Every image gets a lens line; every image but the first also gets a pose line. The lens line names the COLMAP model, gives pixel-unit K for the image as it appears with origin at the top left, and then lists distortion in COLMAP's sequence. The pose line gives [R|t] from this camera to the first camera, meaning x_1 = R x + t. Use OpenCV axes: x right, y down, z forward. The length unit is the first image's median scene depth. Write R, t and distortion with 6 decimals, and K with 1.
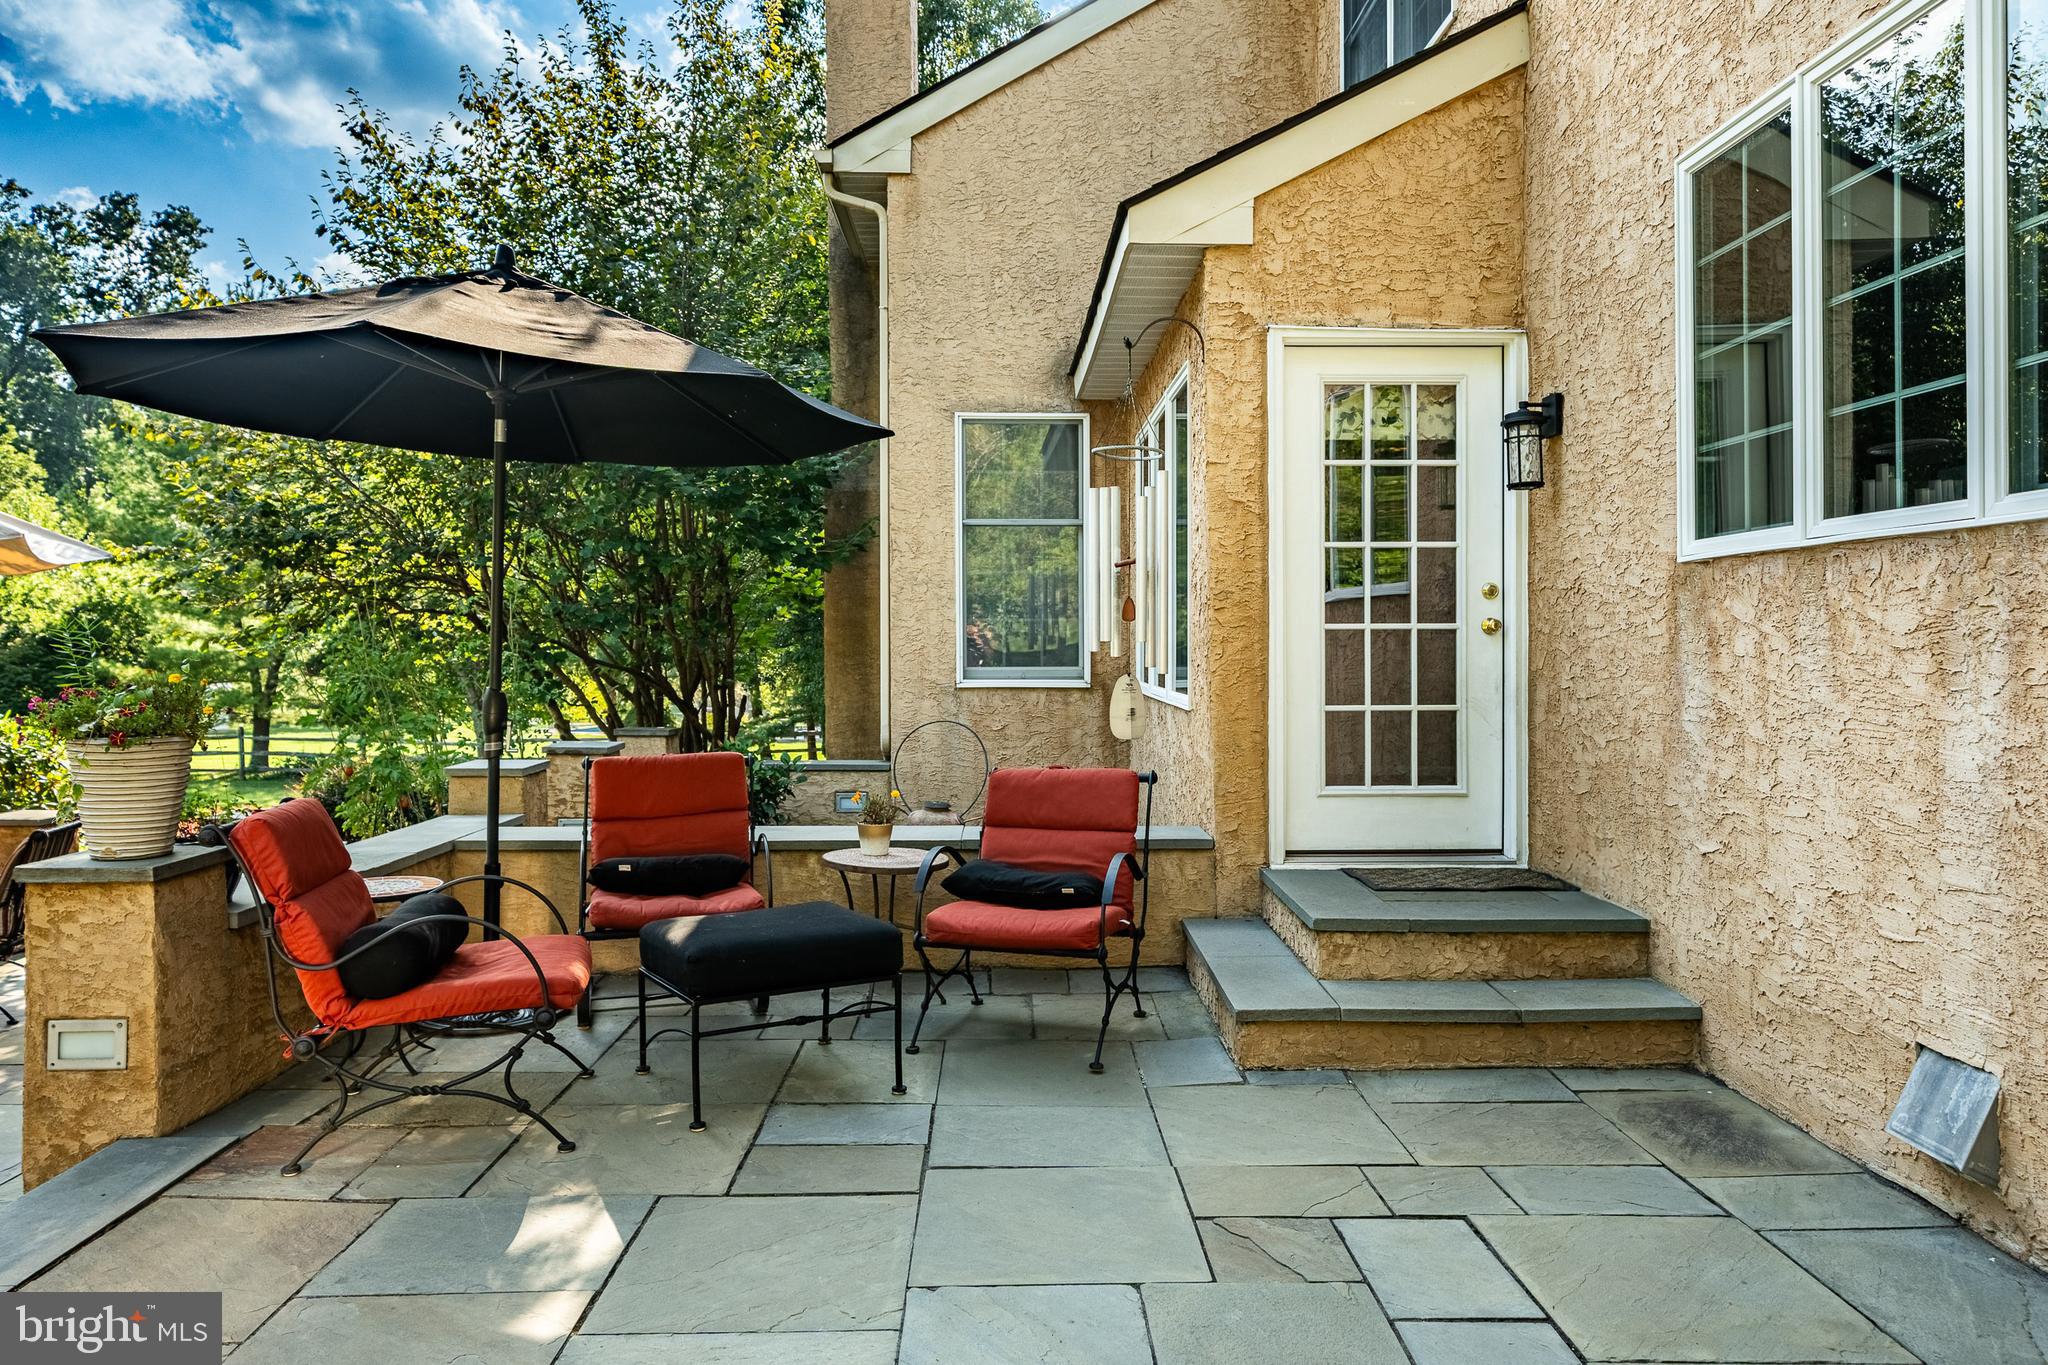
lens RADIAL K [[1299.3, 0, 1028.5], [0, 1299.3, 661.4], [0, 0, 1]] dist [-0.011834, -0.000957]
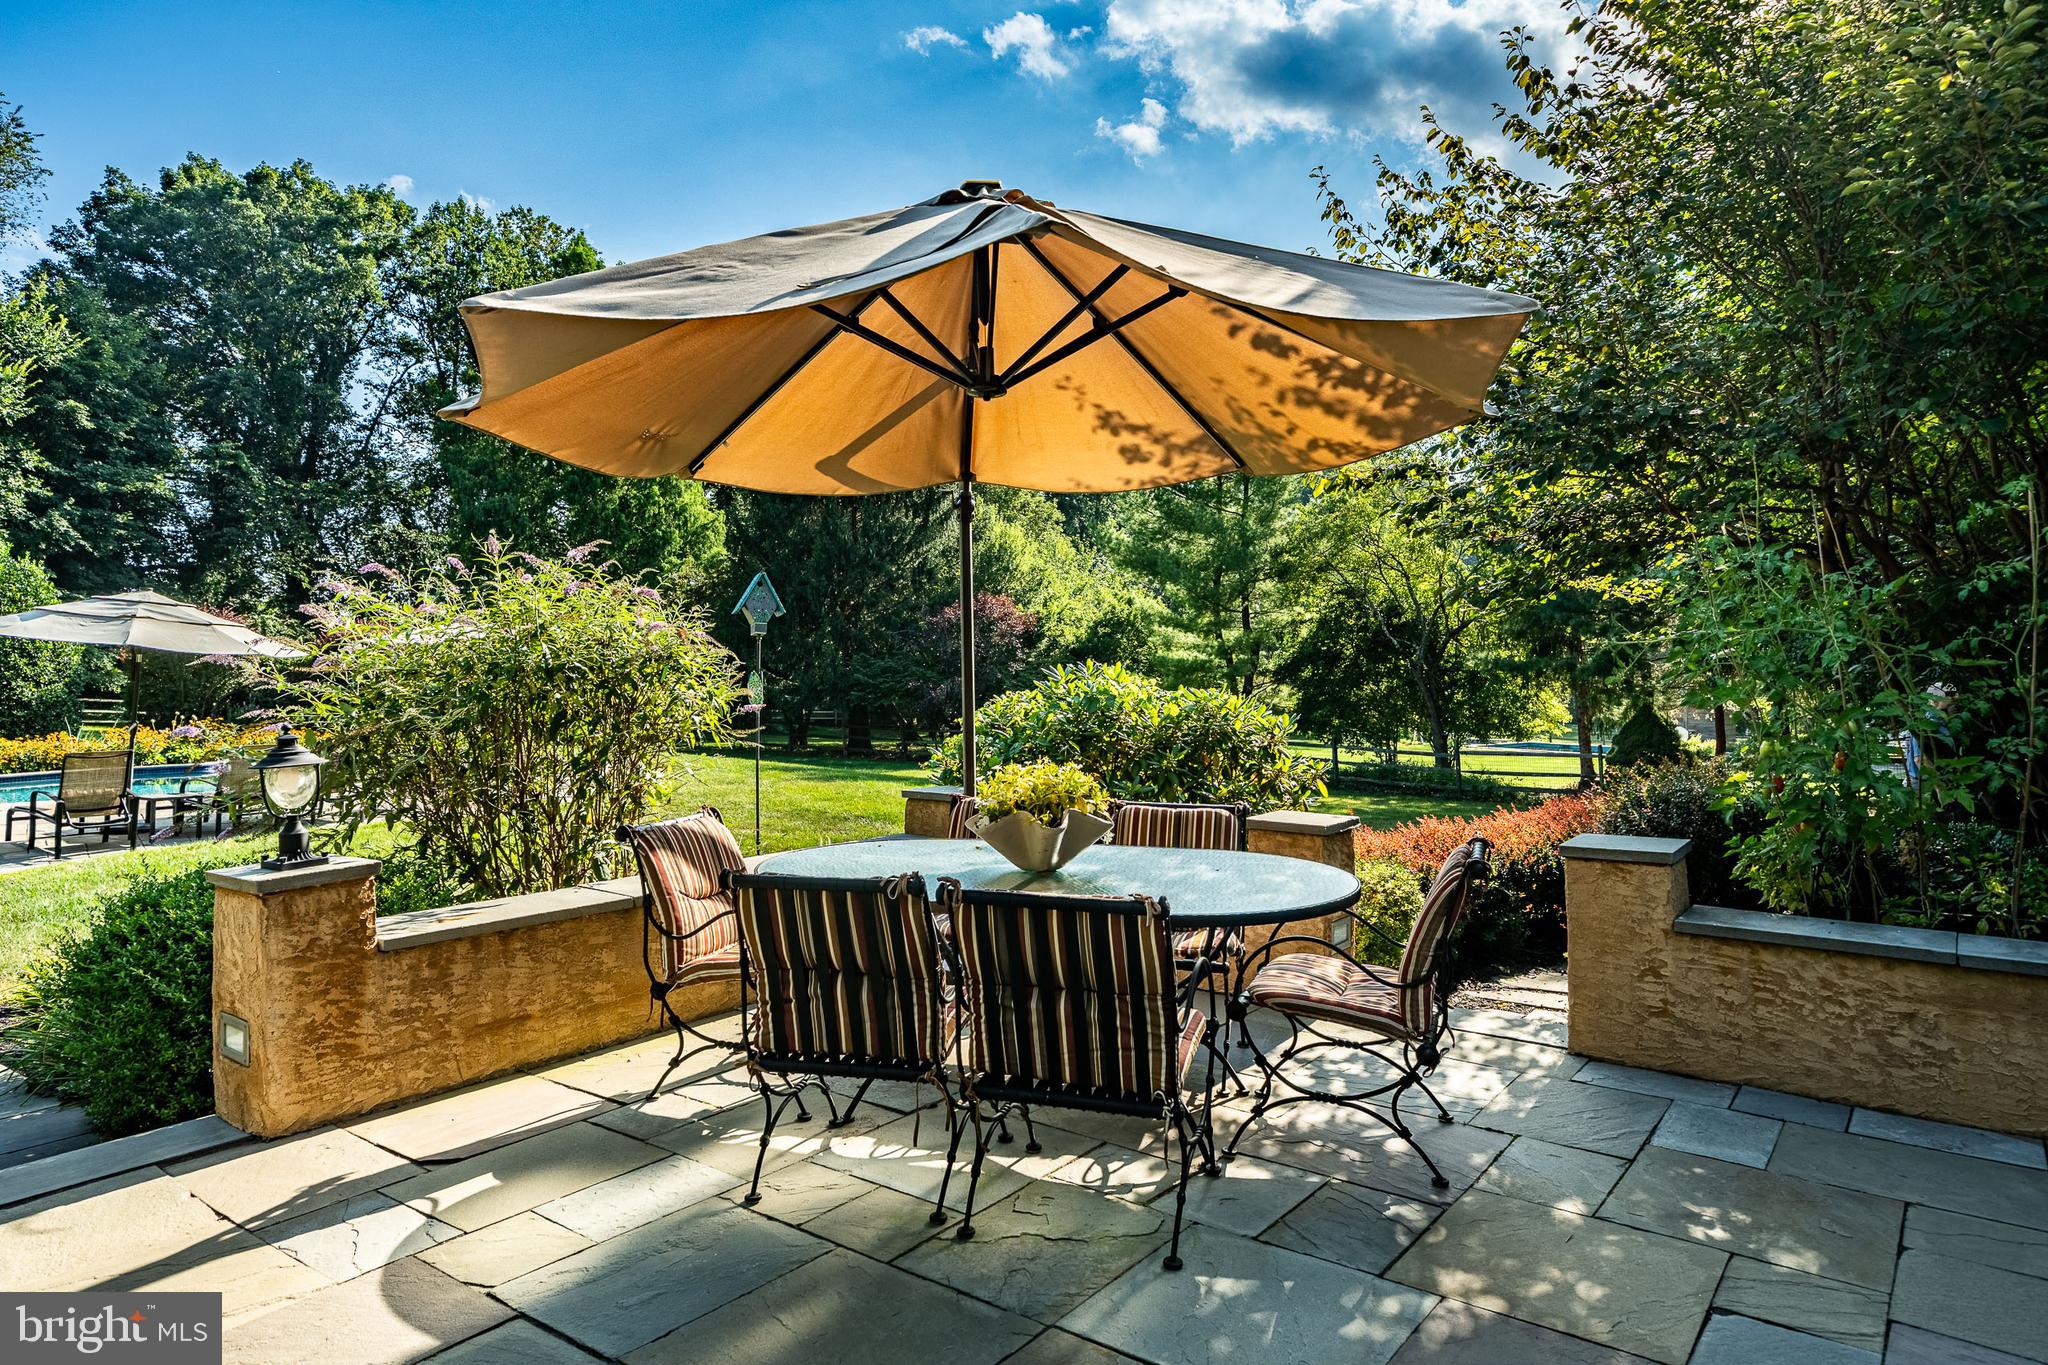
lens RADIAL K [[1239.3, 0, 1021.3], [0, 1239.3, 640.4], [0, 0, 1]] dist [-0.003797, -0.001777]
pose [[0.789346, -0.011039, -0.613849, -0.100948], [-0.009472, 0.999500, -0.030154, 0.008764], [0.613875, 0.029617, 0.788848, 0.071531]]
